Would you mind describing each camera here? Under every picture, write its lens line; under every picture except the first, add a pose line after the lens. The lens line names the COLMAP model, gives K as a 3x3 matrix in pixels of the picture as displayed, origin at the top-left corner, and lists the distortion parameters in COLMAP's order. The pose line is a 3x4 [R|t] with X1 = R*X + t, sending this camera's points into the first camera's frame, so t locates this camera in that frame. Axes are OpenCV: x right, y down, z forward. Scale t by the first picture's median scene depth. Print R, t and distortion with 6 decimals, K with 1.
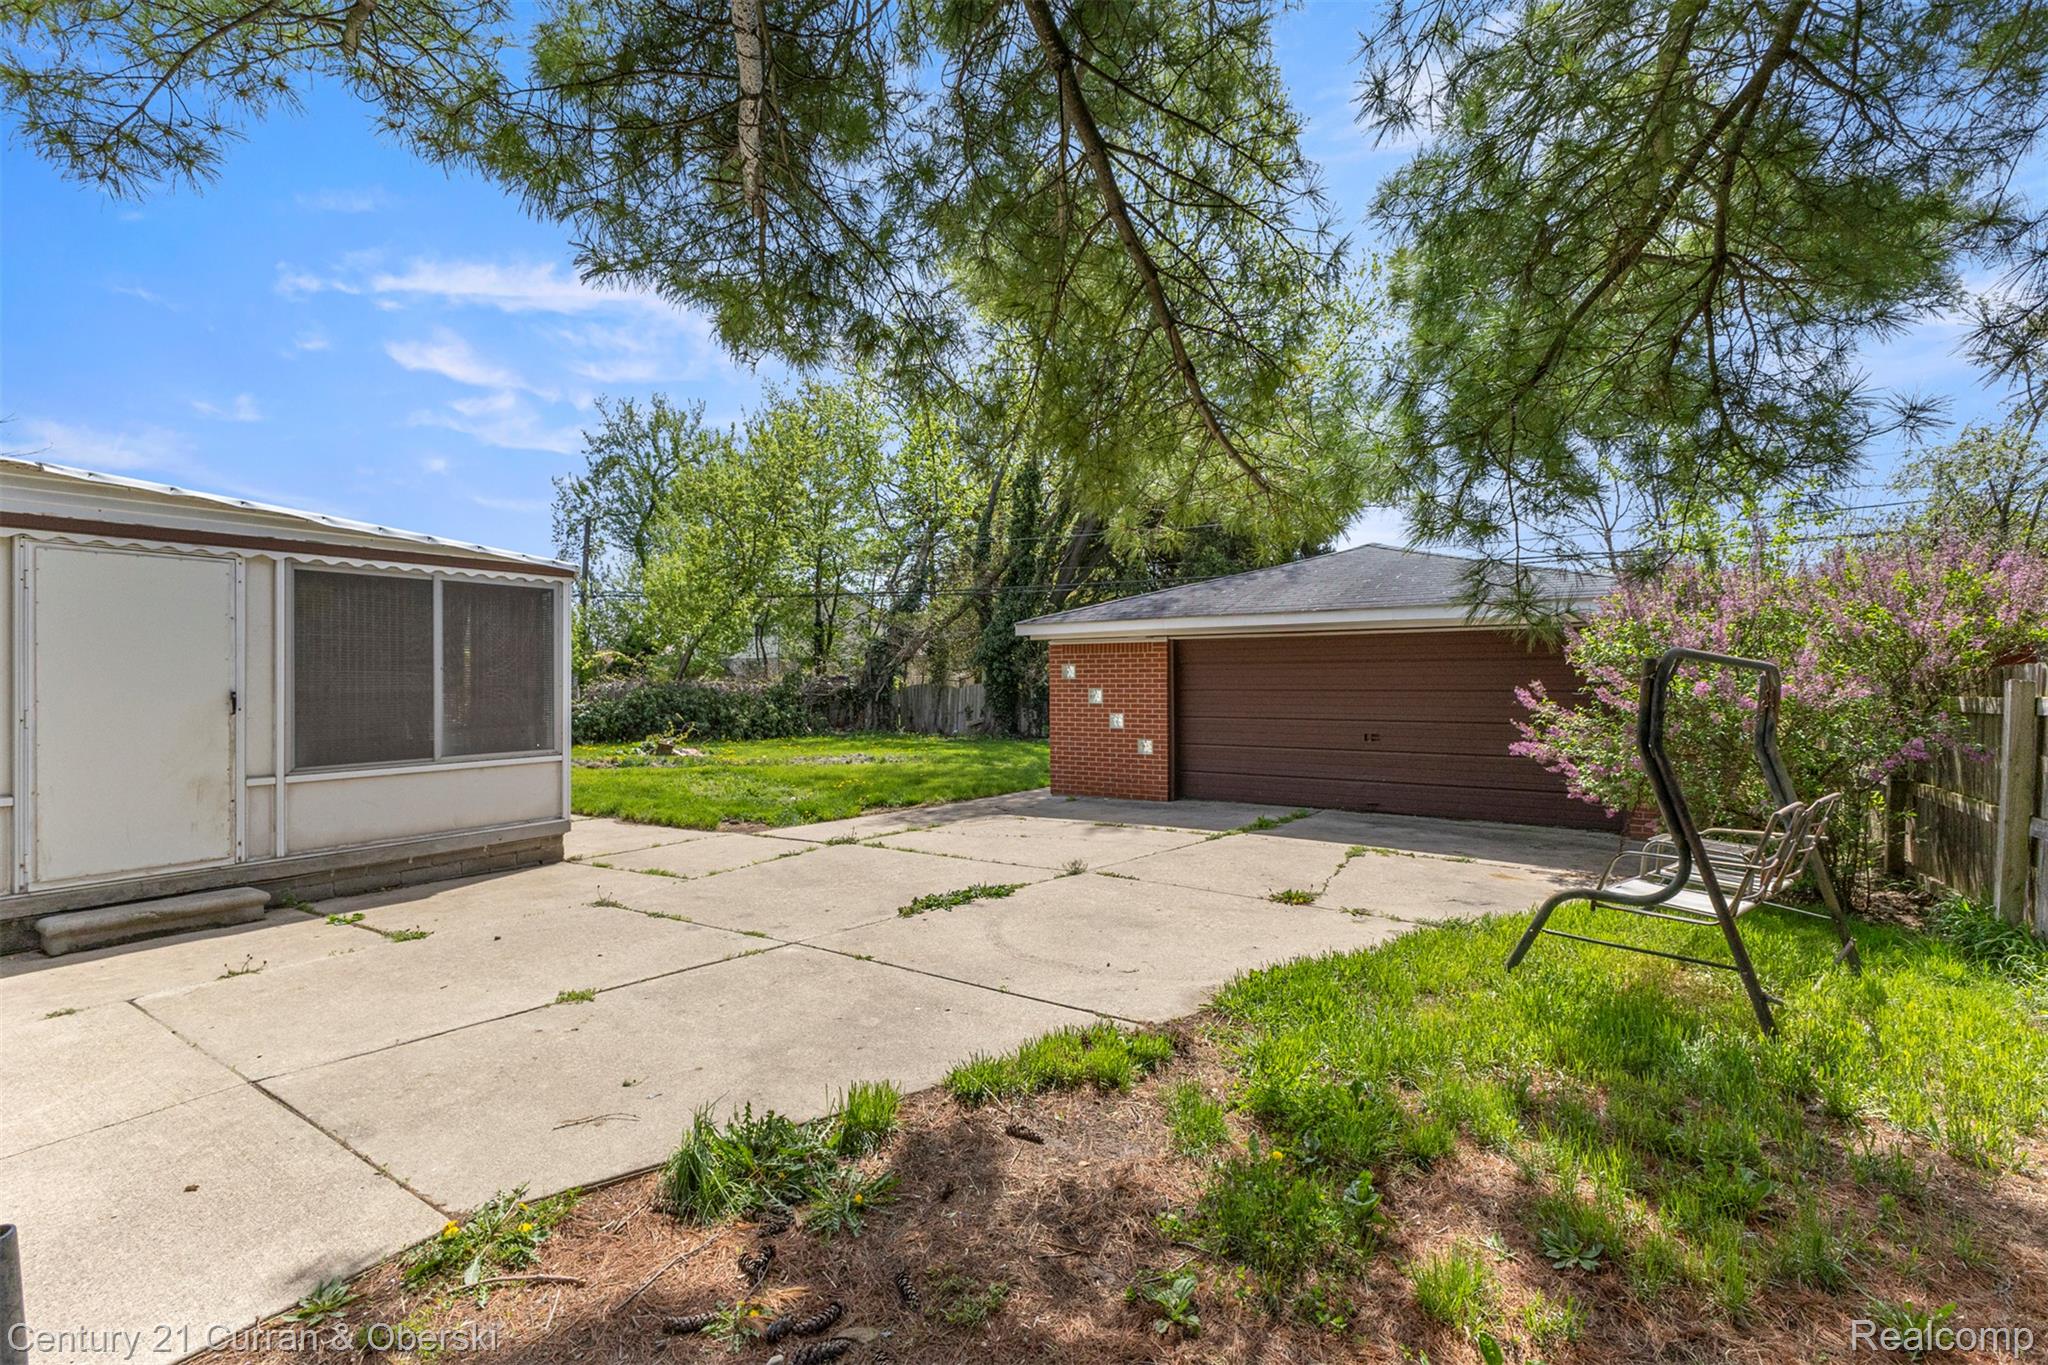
lens RADIAL K [[883.7, 0, 1020.1], [0, 883.7, 687.9], [0, 0, 1]] dist [0.009141, -0.000881]
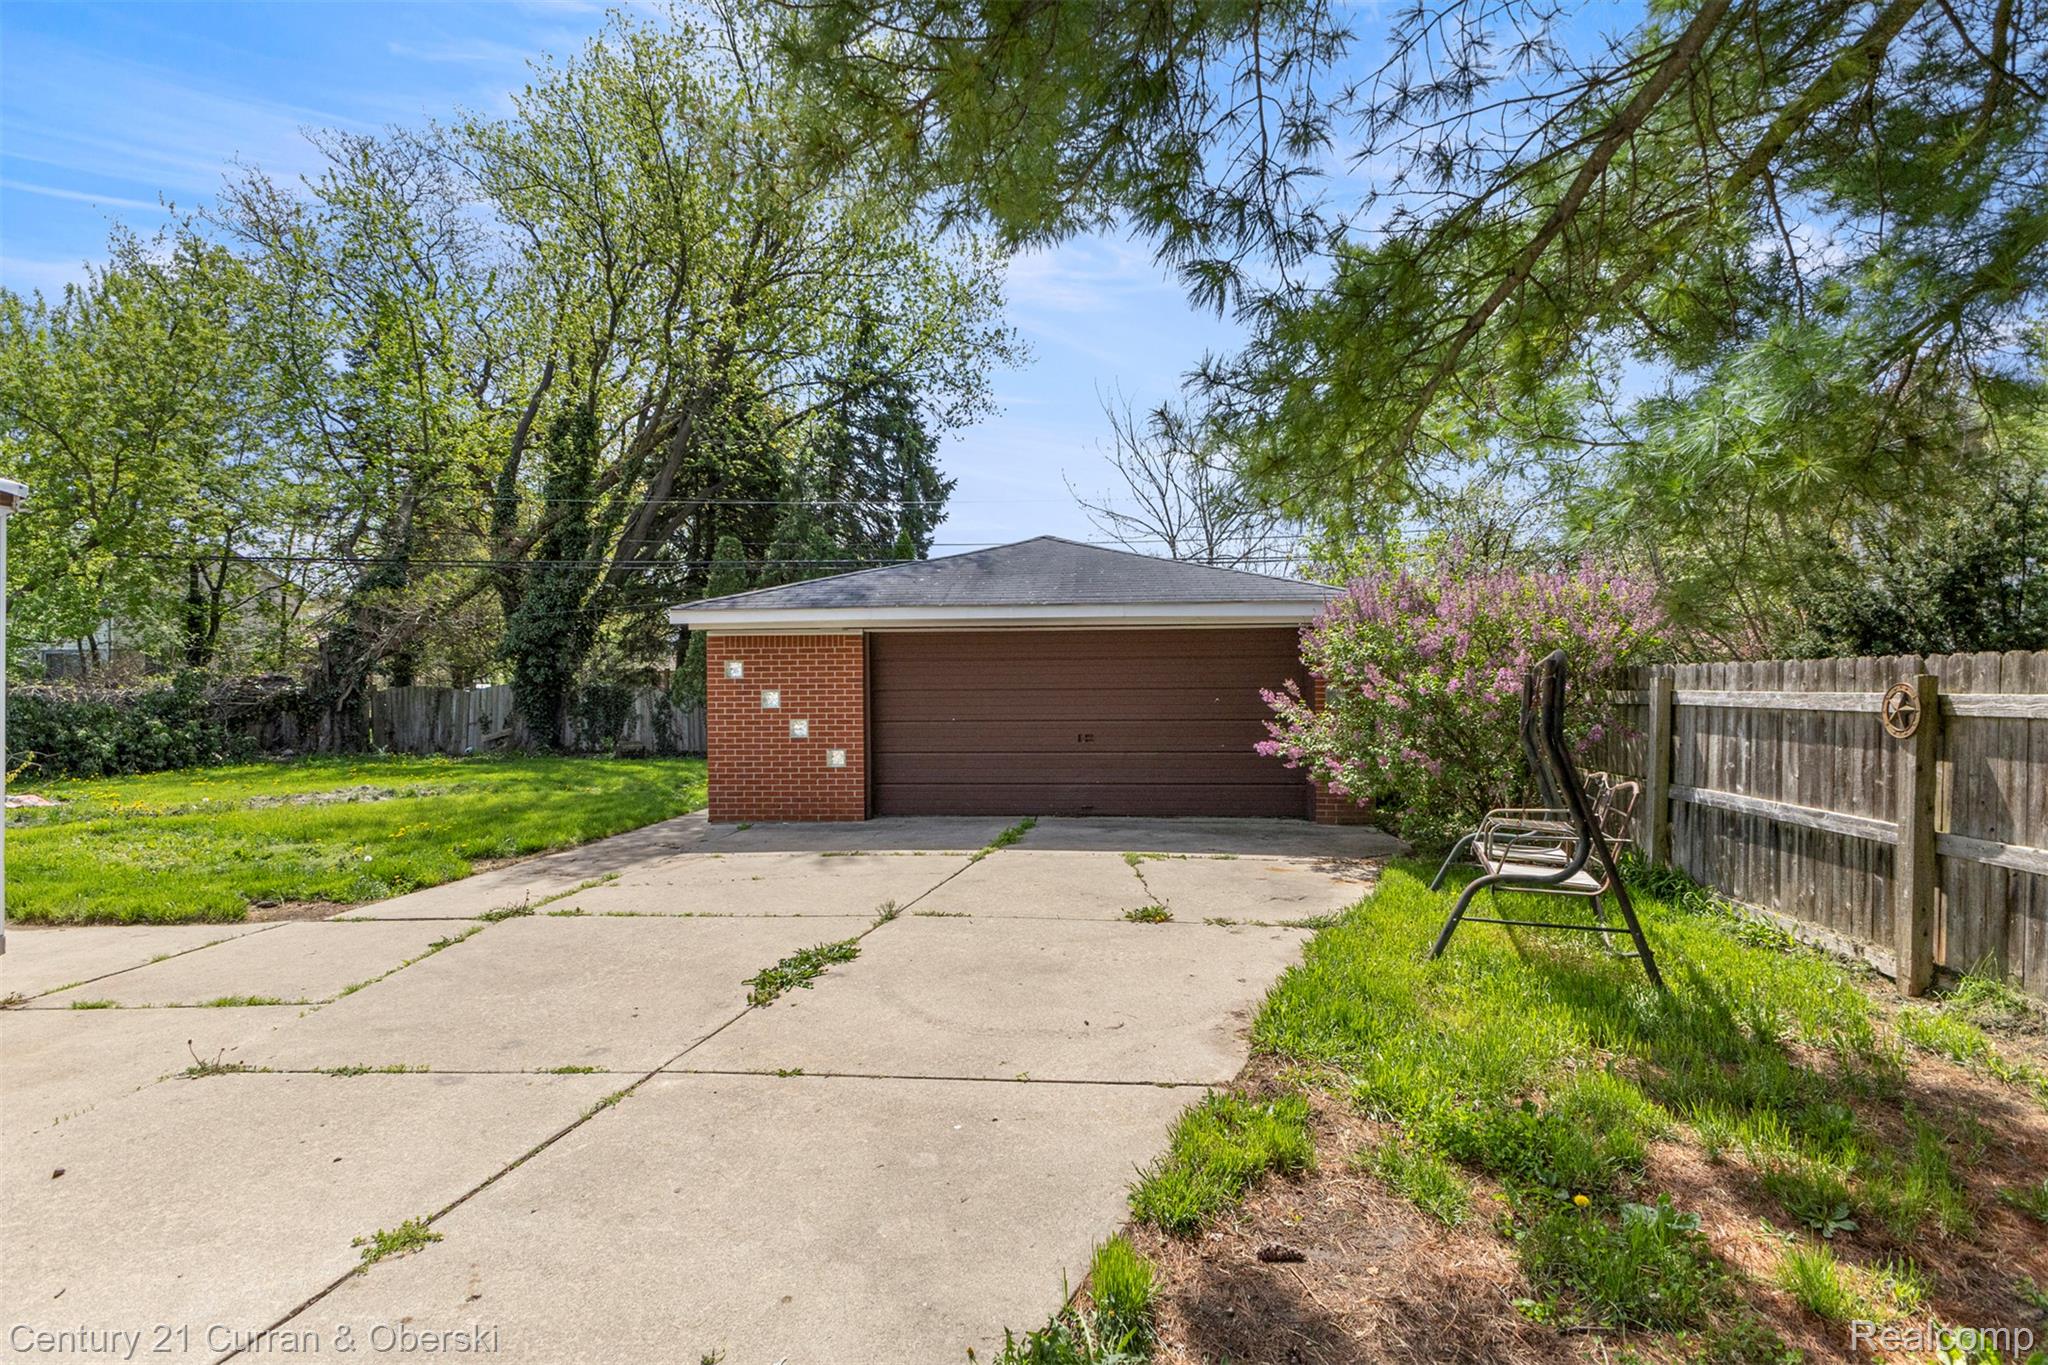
lens RADIAL K [[986.9, 0, 1029.2], [0, 986.9, 679.7], [0, 0, 1]] dist [0.009448, -0.000830]
pose [[0.876623, -0.006447, 0.481134, -0.188780], [0.010016, 0.999938, -0.004851, -0.002987], [-0.481073, 0.009072, 0.876634, 0.099863]]
